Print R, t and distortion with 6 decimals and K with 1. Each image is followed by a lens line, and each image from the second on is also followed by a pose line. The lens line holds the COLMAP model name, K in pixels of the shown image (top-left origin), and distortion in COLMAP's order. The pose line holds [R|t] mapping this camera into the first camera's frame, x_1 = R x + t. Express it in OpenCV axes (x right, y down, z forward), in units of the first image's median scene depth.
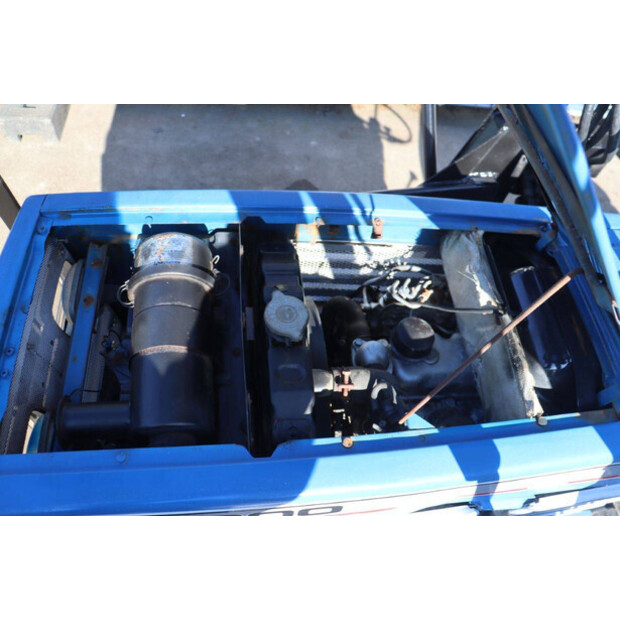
lens RADIAL K [[520.2, 0, 310.0], [0, 520.2, 310.0], [0, 0, 1]] dist [-0.200933, 0.204270]
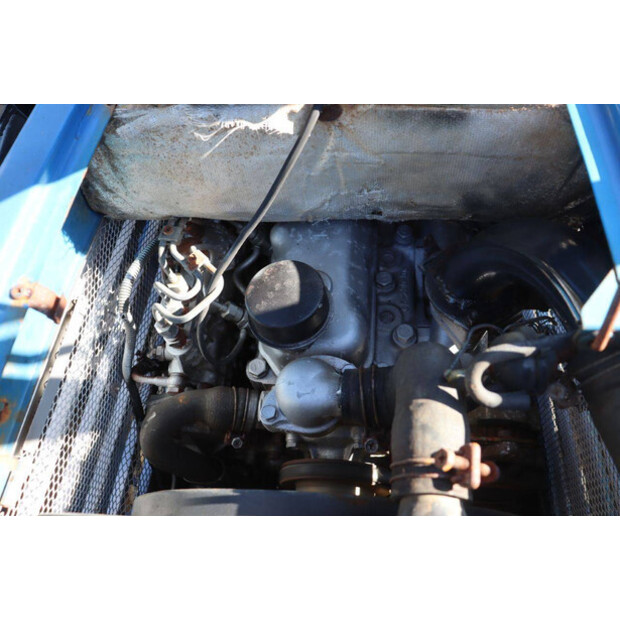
lens RADIAL K [[520.2, 0, 310.0], [0, 520.2, 310.0], [0, 0, 1]] dist [-0.200933, 0.204270]
pose [[0.160509, -0.924611, 0.345445, 0.021972], [0.894179, 0.284409, 0.345767, -0.090491], [-0.417947, 0.253391, 0.872418, 0.517029]]
